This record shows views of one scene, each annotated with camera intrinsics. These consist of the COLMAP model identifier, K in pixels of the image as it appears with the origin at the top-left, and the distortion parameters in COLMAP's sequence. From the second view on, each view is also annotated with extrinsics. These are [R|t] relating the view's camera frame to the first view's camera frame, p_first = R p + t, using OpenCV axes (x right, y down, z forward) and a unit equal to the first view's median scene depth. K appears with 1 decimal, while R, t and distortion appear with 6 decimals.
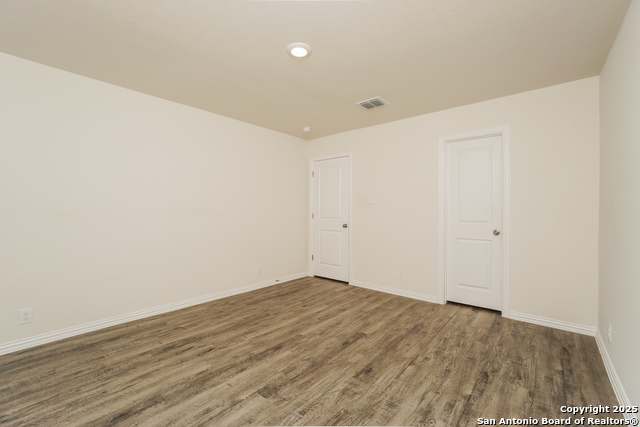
lens RADIAL K [[280.3, 0, 320.0], [0, 280.3, 213.5], [0, 0, 1]] dist [0.000221, 0.000256]
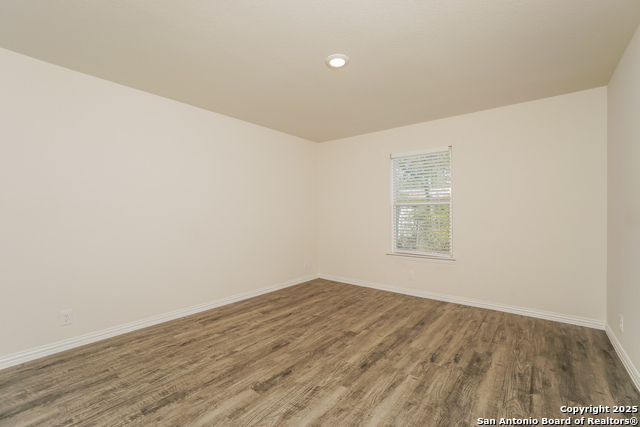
lens RADIAL K [[280.3, 0, 320.0], [0, 280.3, 213.5], [0, 0, 1]] dist [0.000221, 0.000256]
pose [[-0.999540, -0.003602, -0.030116, 0.022392], [-0.003937, 0.999931, 0.011095, -0.020779], [0.030074, 0.011209, -0.999485, 2.011462]]
